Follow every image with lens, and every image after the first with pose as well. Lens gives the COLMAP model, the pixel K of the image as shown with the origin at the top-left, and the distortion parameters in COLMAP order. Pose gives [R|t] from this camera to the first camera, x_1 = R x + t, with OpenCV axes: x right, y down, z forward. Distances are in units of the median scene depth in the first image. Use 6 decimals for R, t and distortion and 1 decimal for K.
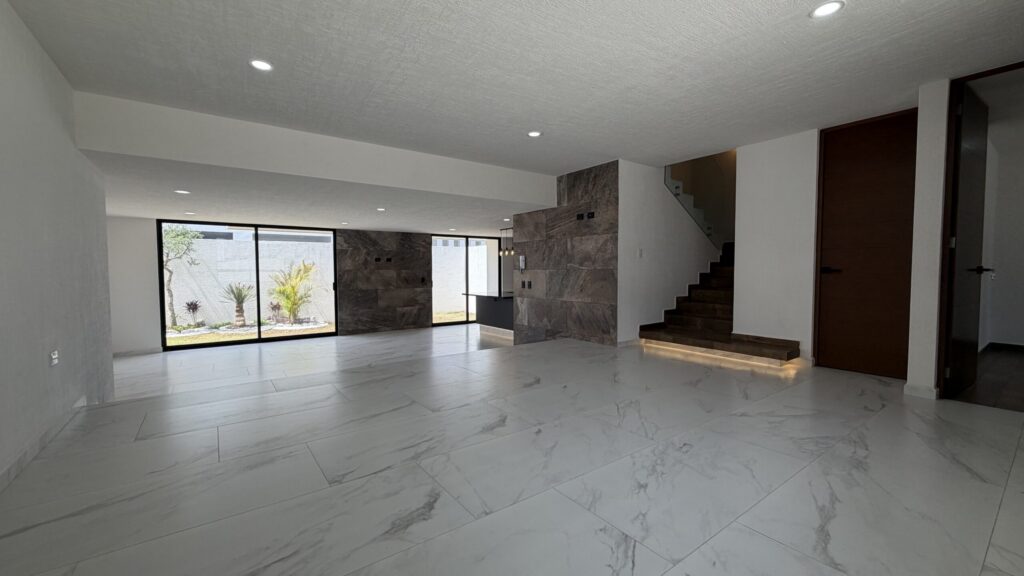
lens RADIAL K [[407.8, 0, 507.5], [0, 407.8, 288.2], [0, 0, 1]] dist [0.000231, -0.000036]
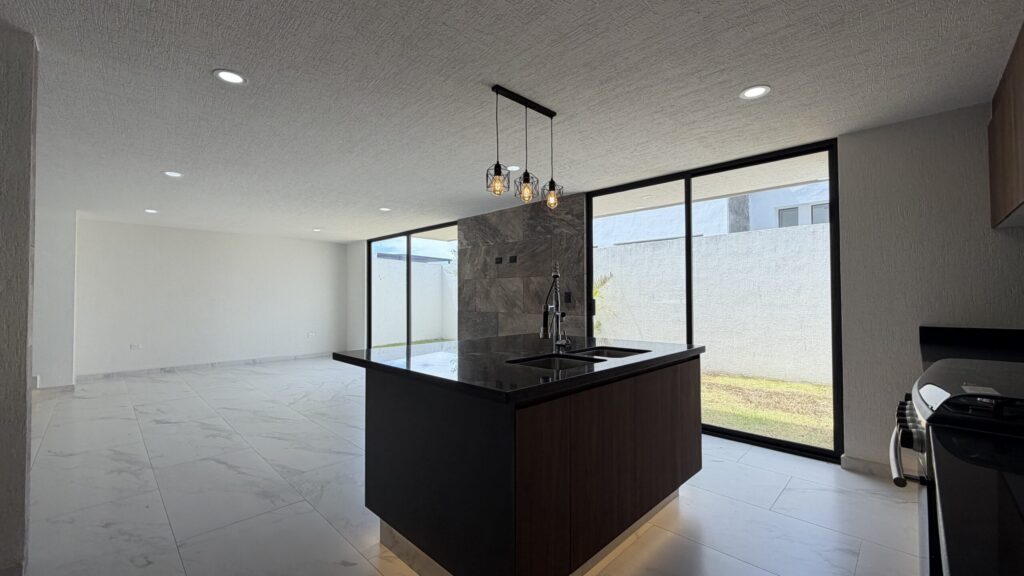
lens RADIAL K [[408.7, 0, 508.9], [0, 408.7, 289.5], [0, 0, 1]] dist [0.000979, -0.000097]
pose [[0.148987, -0.012854, -0.988756, 0.249879], [-0.041685, 0.998945, -0.019268, -0.018959], [0.987960, 0.044087, 0.148294, 0.926836]]
